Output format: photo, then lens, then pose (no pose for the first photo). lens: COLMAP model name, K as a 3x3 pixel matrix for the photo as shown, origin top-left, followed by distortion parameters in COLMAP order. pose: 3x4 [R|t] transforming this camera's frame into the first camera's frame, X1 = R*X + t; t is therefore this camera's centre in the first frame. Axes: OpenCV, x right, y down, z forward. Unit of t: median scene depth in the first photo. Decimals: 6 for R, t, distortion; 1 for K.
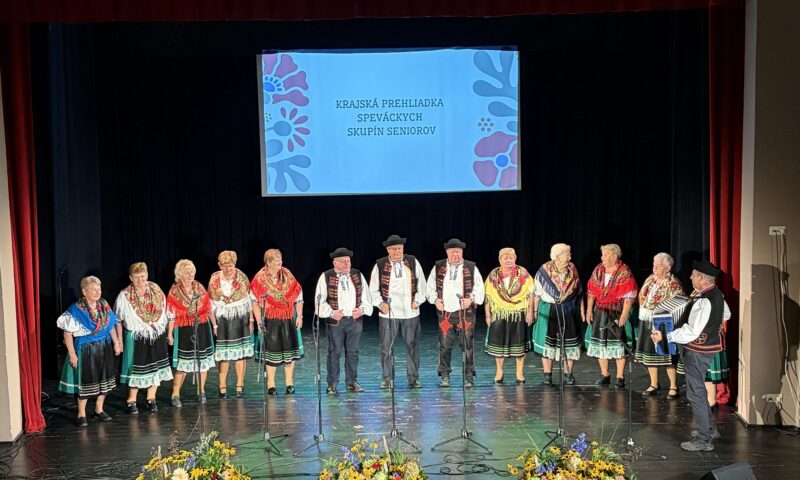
lens RADIAL K [[1201.5, 0, 395.6], [0, 1201.5, 236.3], [0, 0, 1]] dist [0.142687, 0.000000]
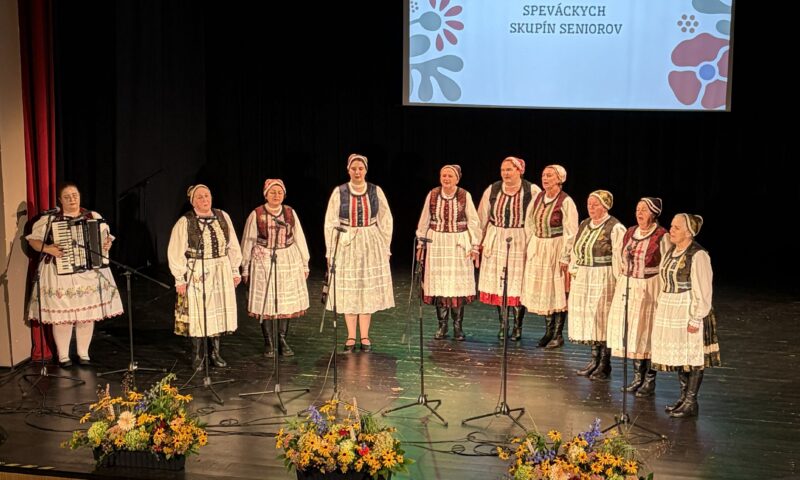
lens RADIAL K [[1536.6, 0, 399.1], [0, 1536.6, 235.6], [0, 0, 1]] dist [0.161949, 0.000000]
pose [[0.964139, 0.069152, -0.256230, 0.233710], [-0.056269, 0.996771, 0.057284, -0.006587], [0.259364, -0.040811, 0.964917, -0.007907]]
